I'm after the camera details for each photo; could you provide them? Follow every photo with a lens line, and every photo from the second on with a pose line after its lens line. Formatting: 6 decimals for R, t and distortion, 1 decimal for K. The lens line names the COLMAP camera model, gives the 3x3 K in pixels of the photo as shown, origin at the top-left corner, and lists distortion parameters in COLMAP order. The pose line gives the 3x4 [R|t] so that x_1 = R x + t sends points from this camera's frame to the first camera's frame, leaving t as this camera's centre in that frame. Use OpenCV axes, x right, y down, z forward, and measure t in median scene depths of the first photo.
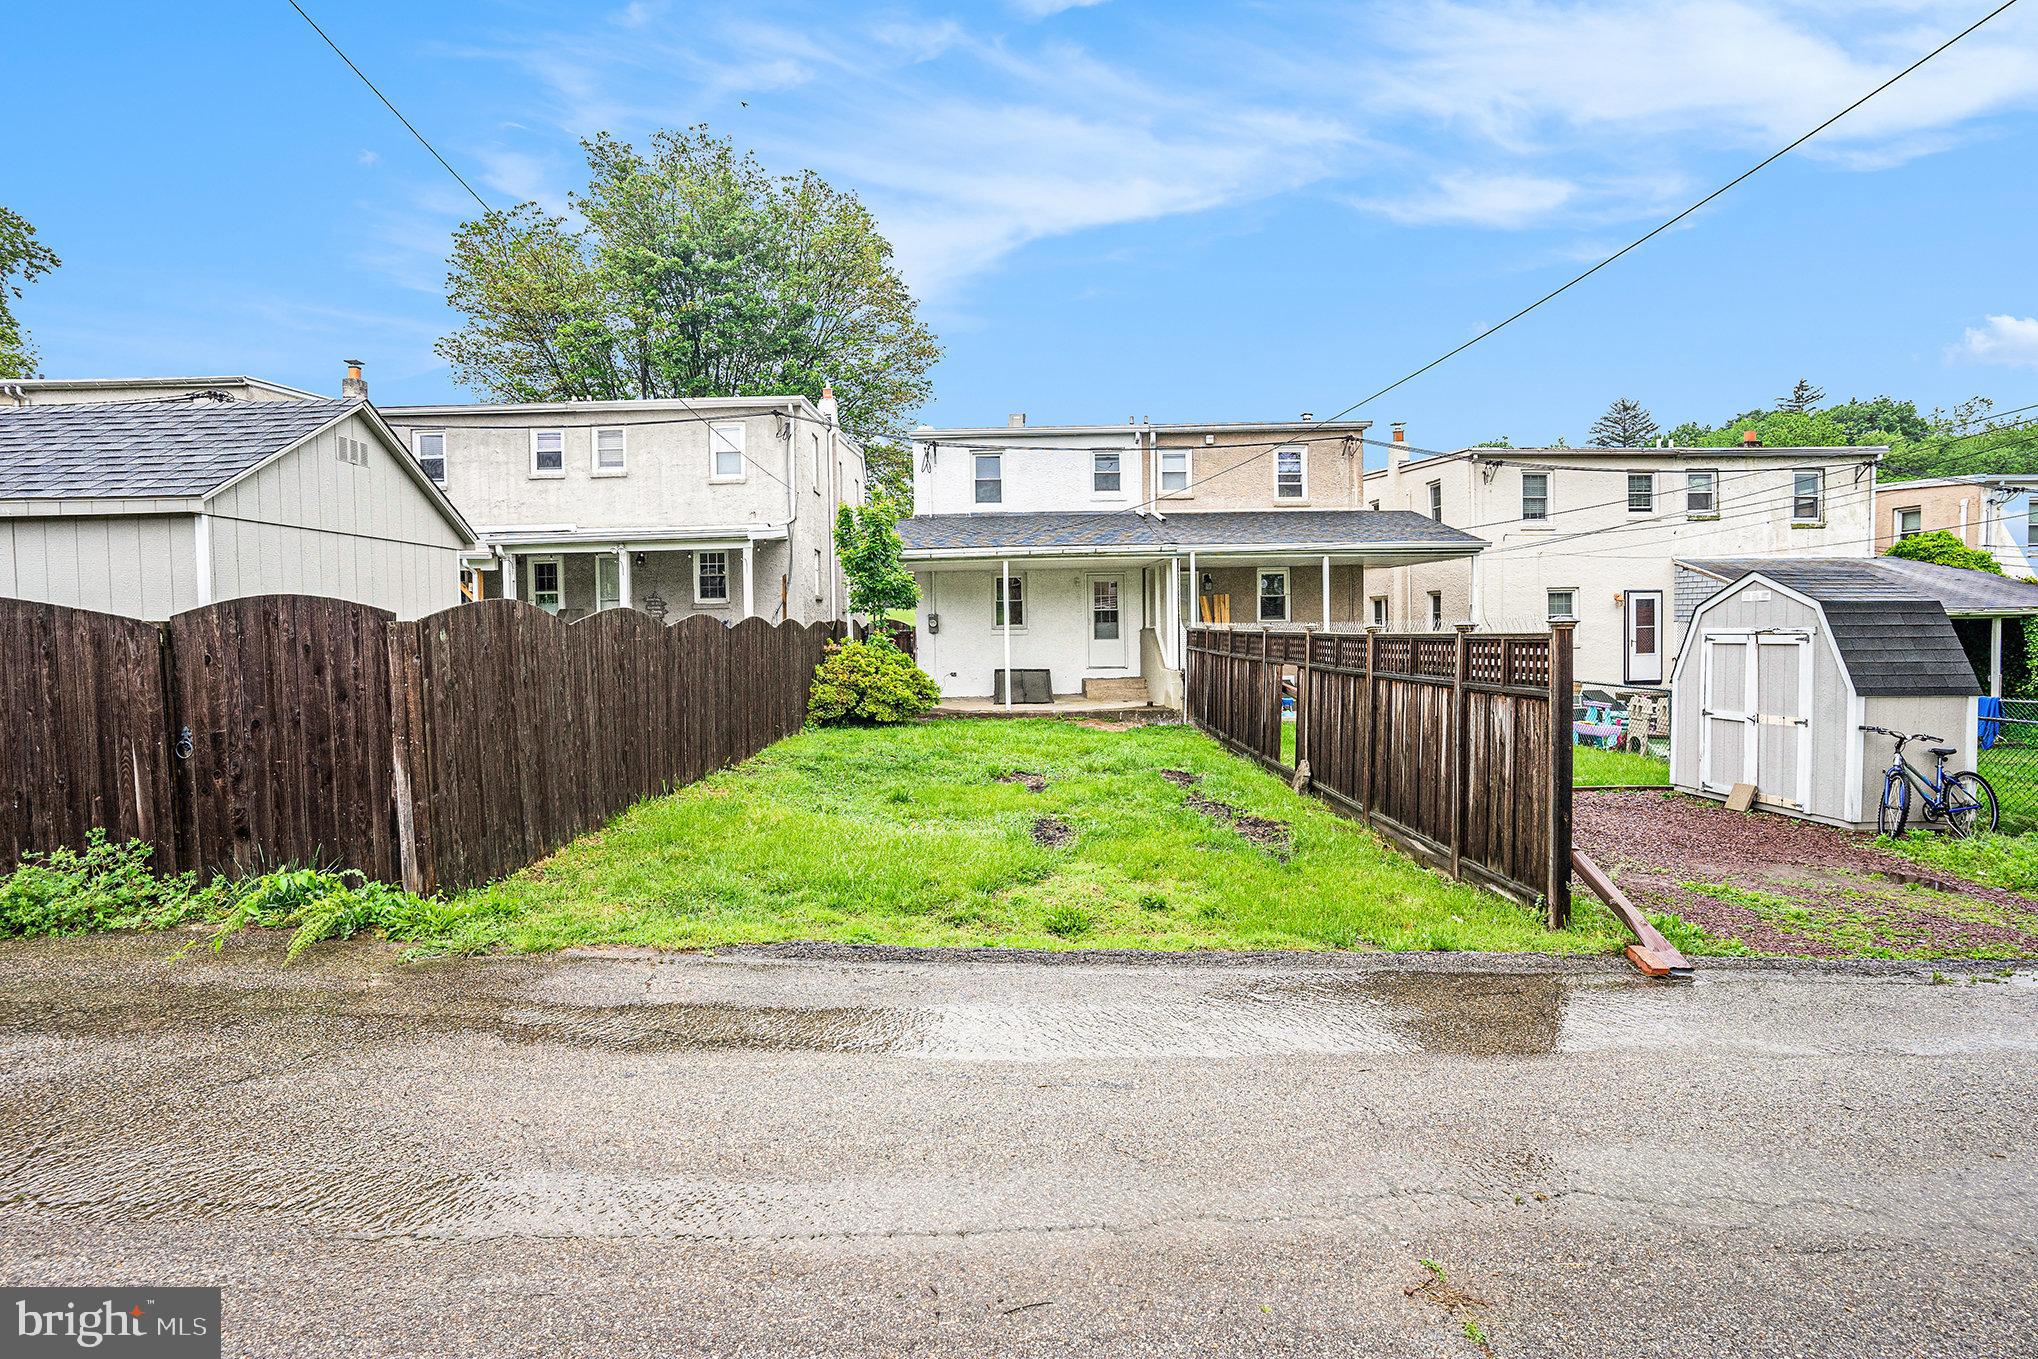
lens RADIAL K [[993.9, 0, 980.1], [0, 993.9, 689.0], [0, 0, 1]] dist [-0.024616, 0.000268]
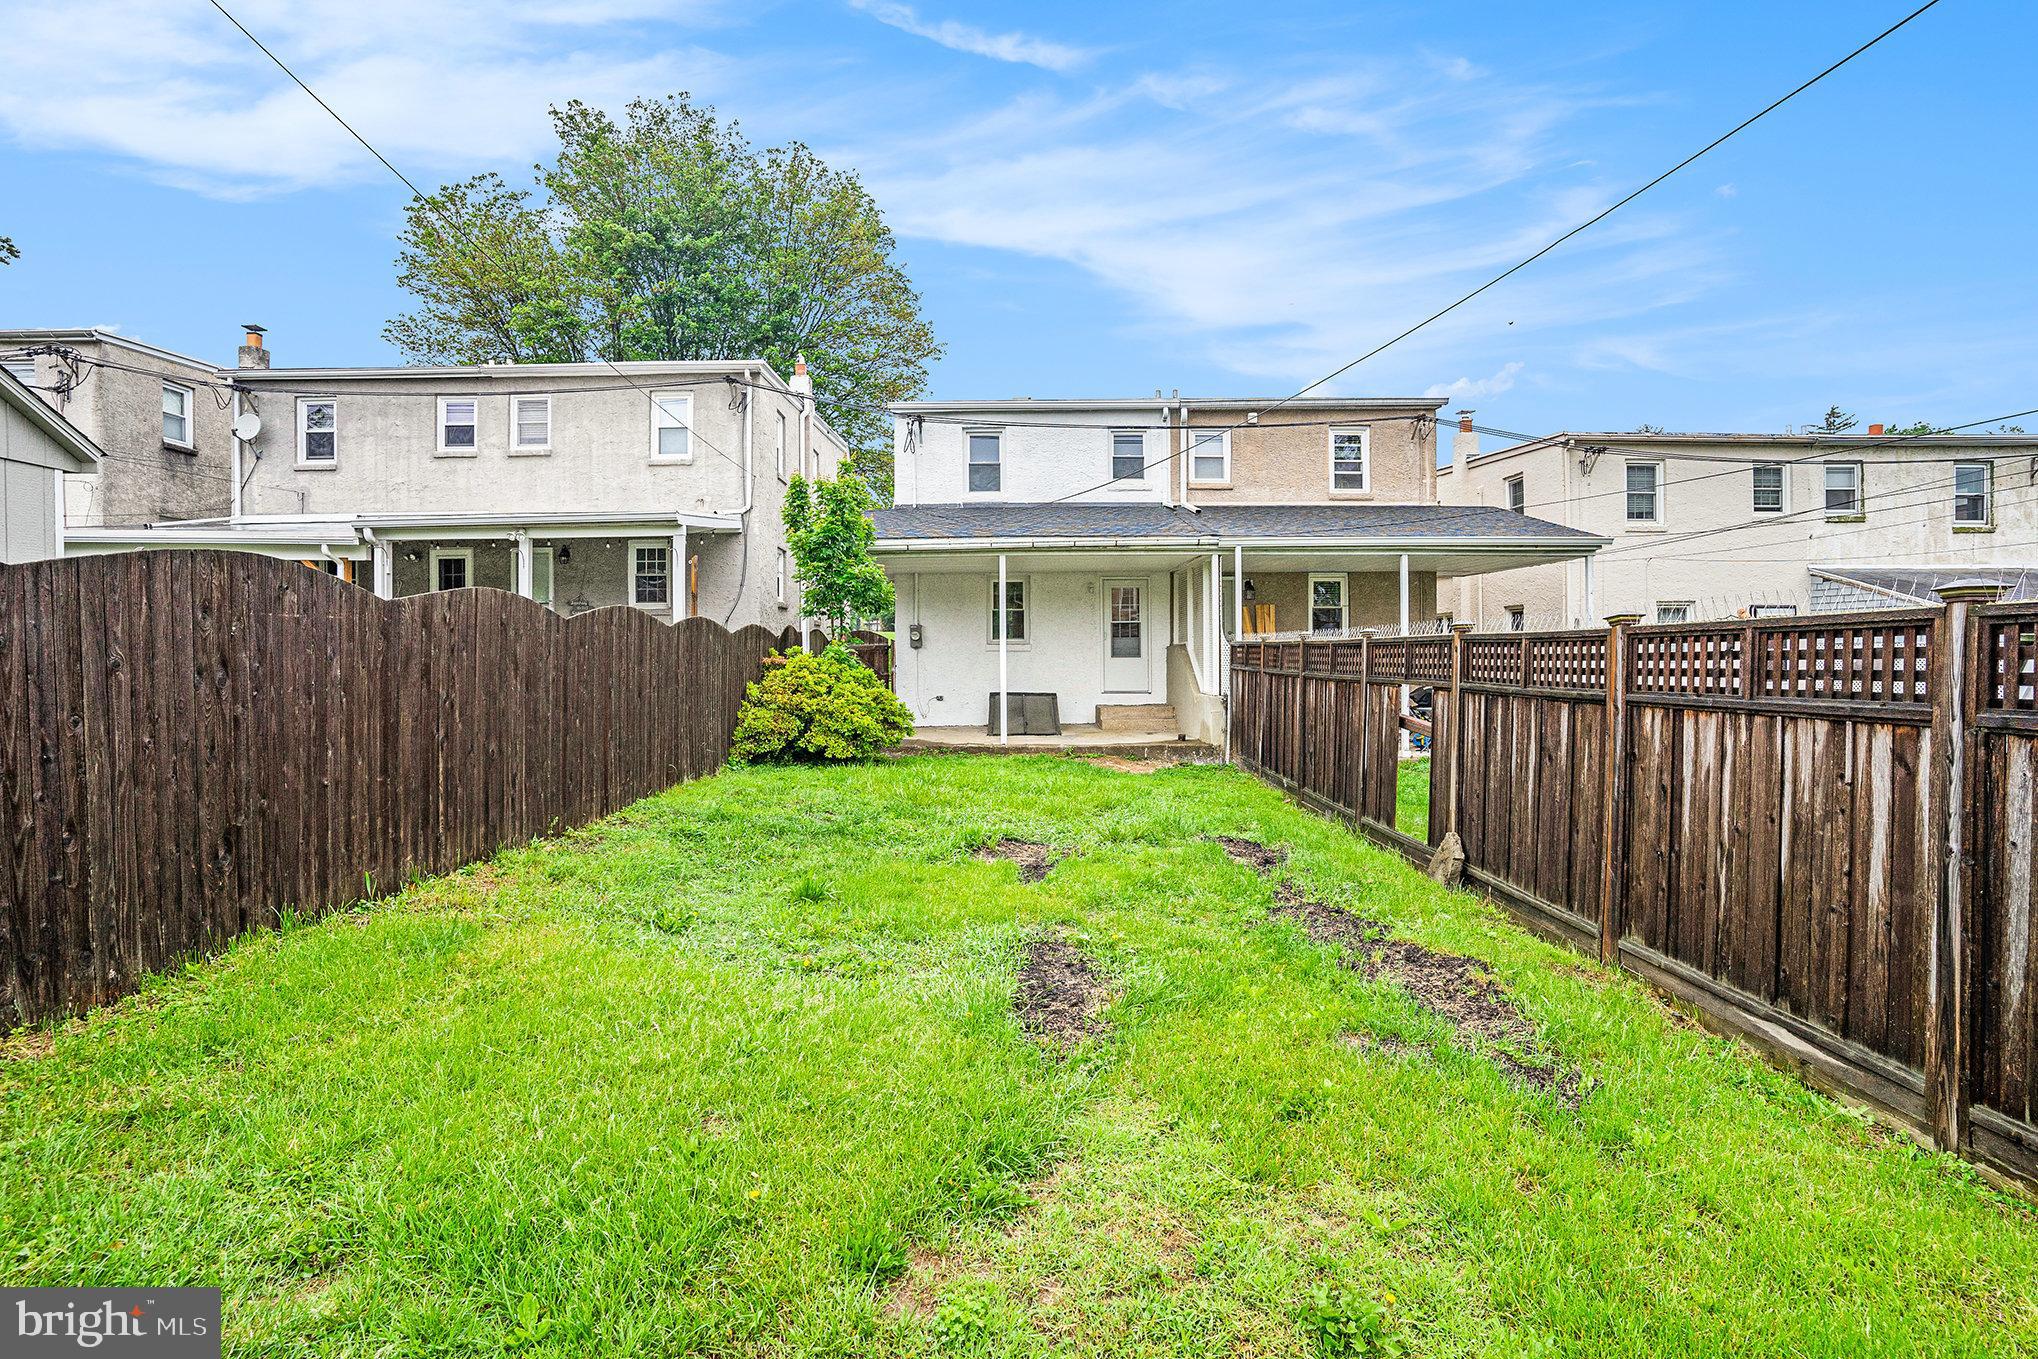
lens RADIAL K [[954.0, 0, 1019.0], [0, 954.0, 679.5], [0, 0, 1]] dist [-0.030892, 0.000062]
pose [[0.999455, 0.012763, 0.030445, 0.015888], [-0.011568, 0.999168, -0.039101, -0.000093], [-0.030919, 0.038727, 0.998771, 0.228690]]
